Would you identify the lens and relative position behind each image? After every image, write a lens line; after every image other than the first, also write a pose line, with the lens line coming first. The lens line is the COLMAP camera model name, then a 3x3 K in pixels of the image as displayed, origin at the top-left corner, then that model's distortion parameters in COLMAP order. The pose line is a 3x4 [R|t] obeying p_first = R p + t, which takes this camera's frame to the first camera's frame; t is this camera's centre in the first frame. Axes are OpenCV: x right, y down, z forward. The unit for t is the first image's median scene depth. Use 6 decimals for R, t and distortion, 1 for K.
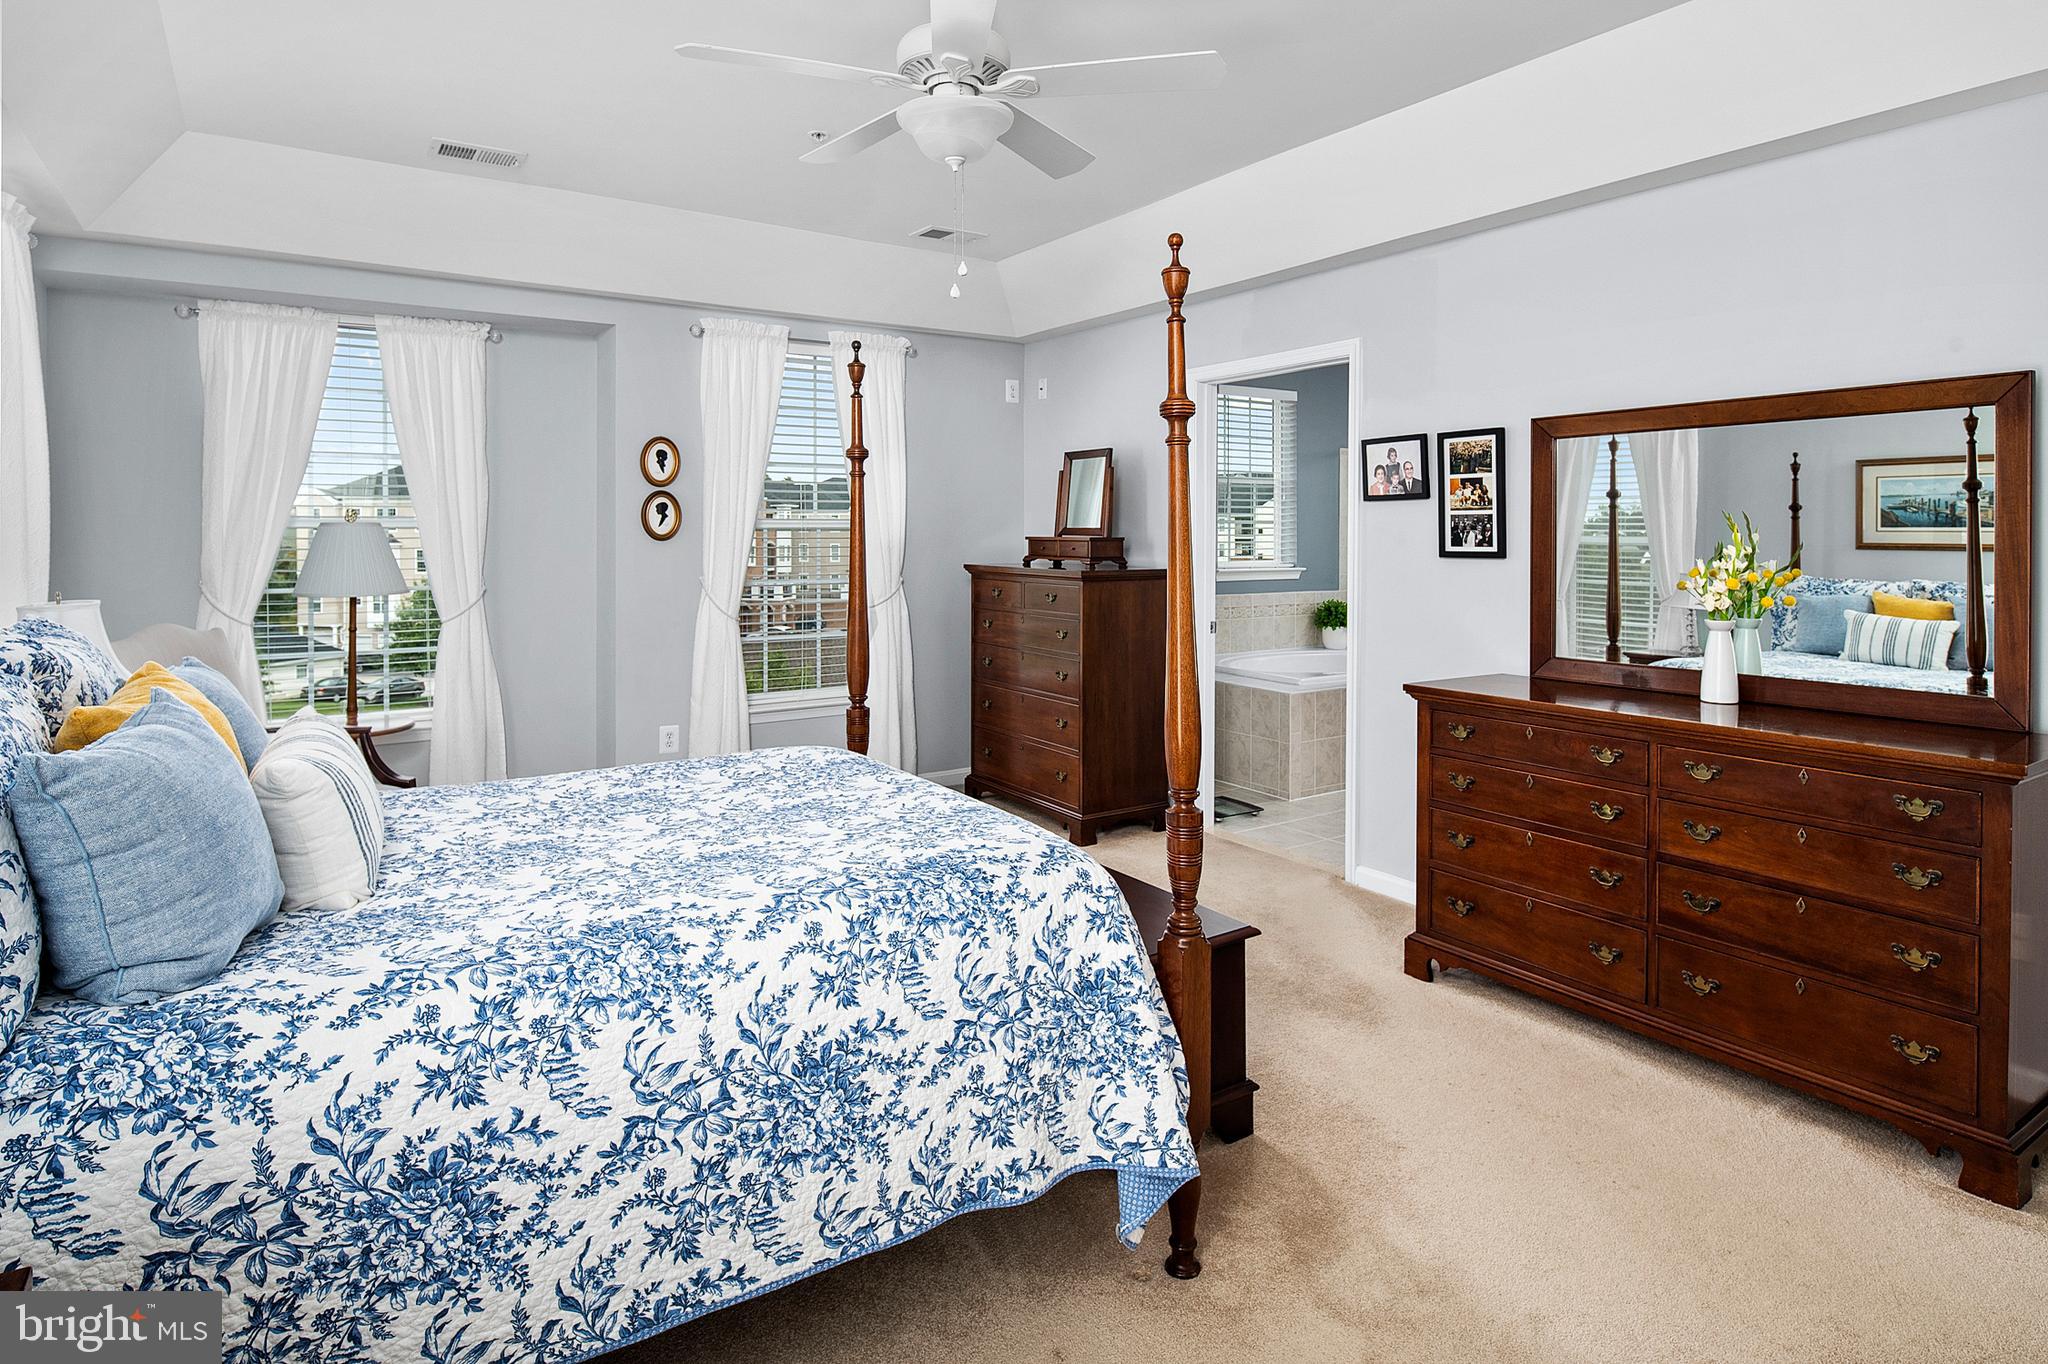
lens RADIAL K [[1113.8, 0, 1019.1], [0, 1113.8, 541.5], [0, 0, 1]] dist [-0.004576, -0.002876]
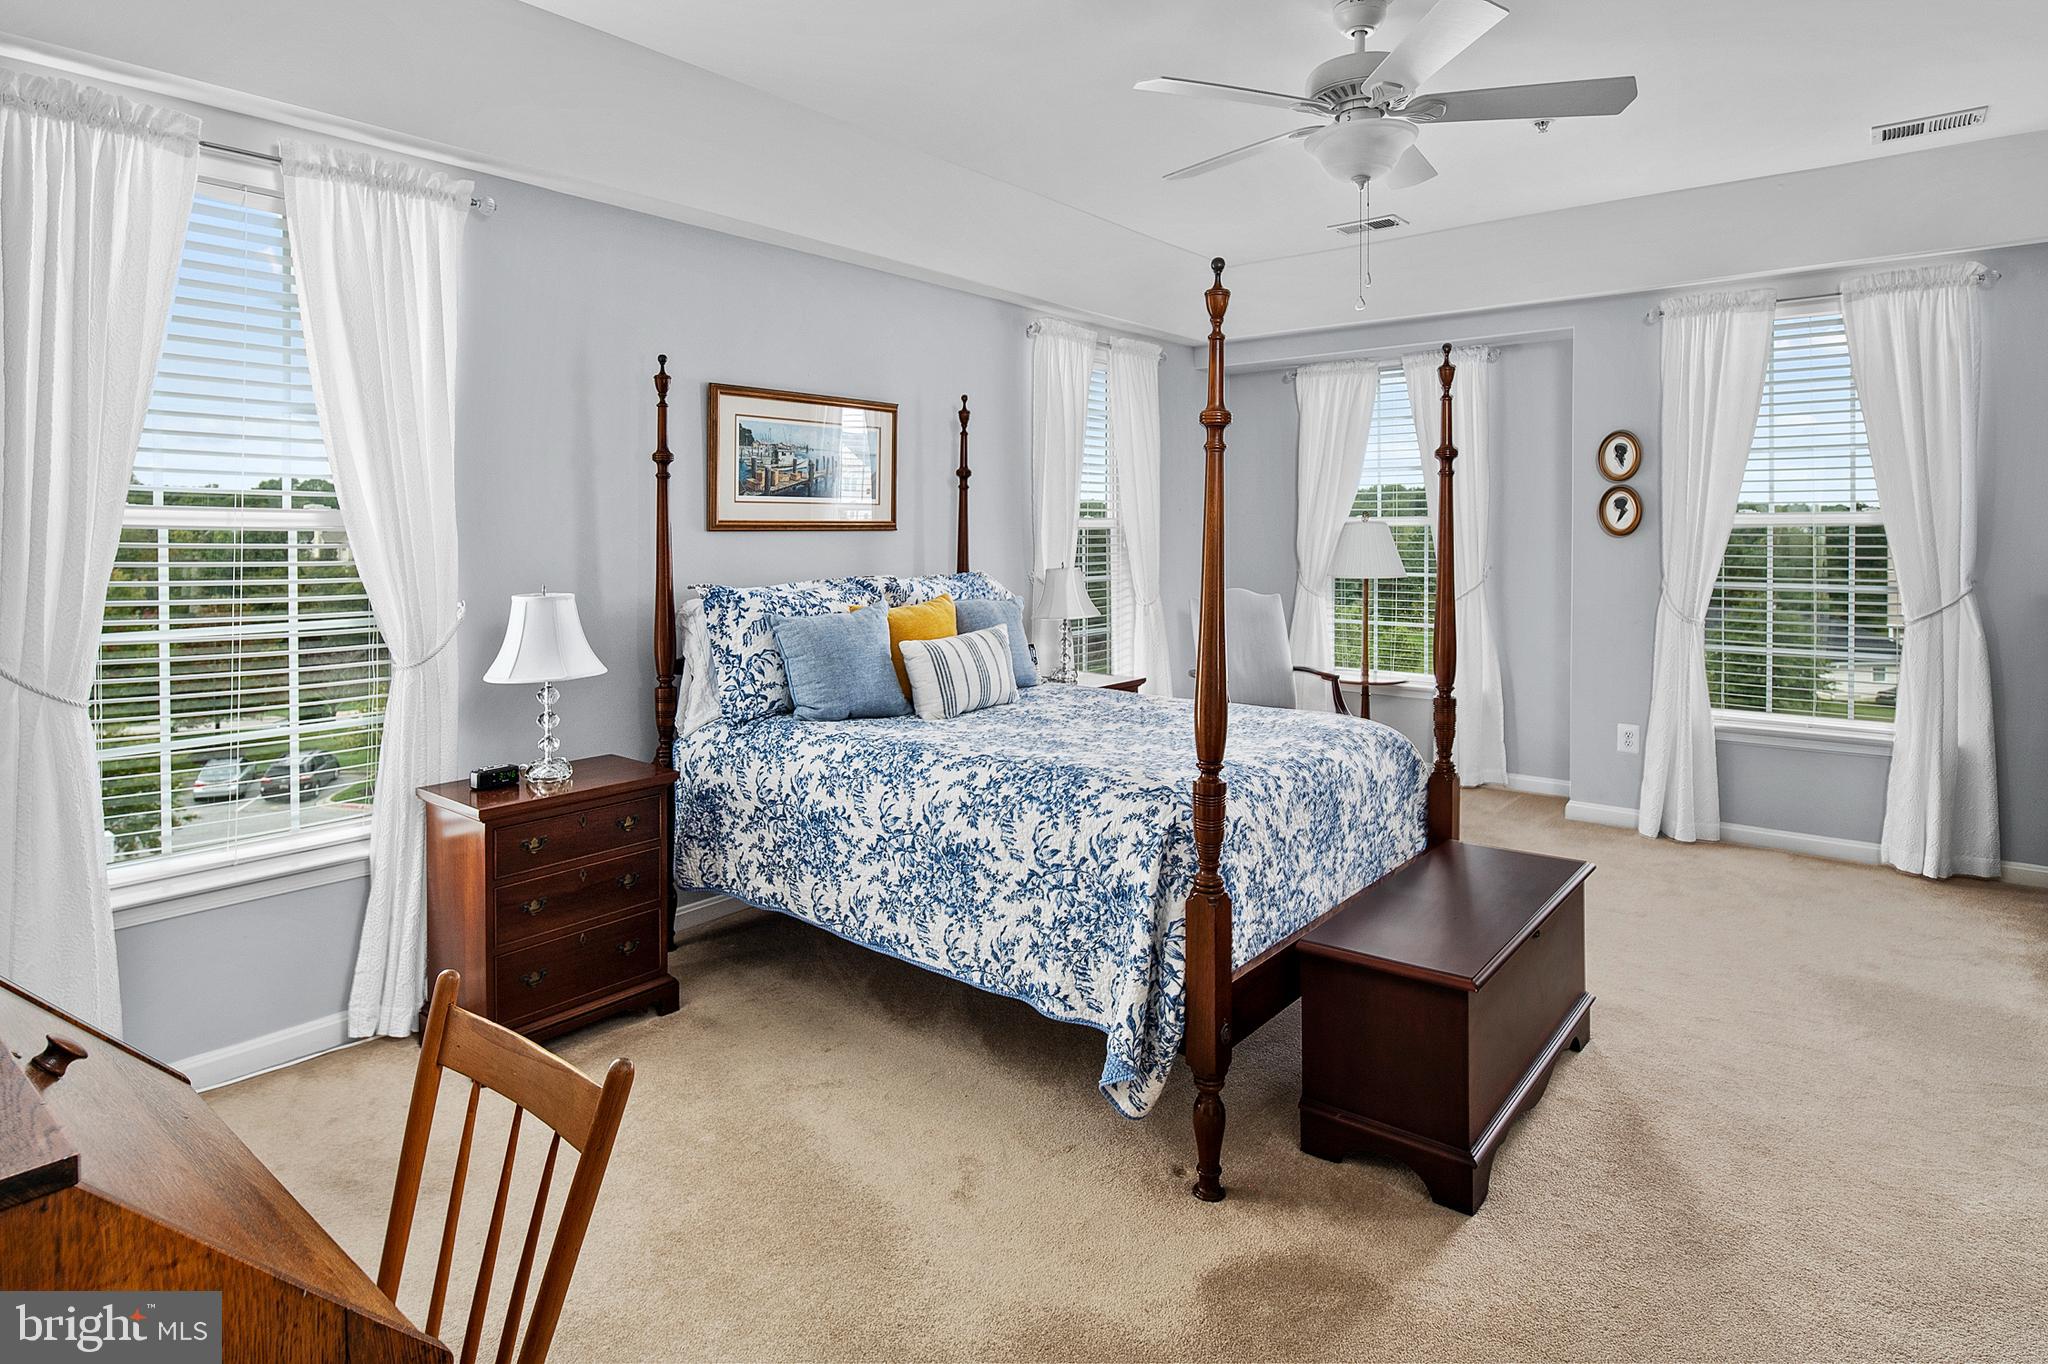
lens RADIAL K [[1113.8, 0, 1019.1], [0, 1113.8, 541.5], [0, 0, 1]] dist [-0.004576, -0.002876]
pose [[0.296023, 0.012563, -0.955098, 1.246295], [-0.006669, 0.999916, 0.011086, -0.009440], [0.955157, 0.003088, 0.296082, 0.529638]]
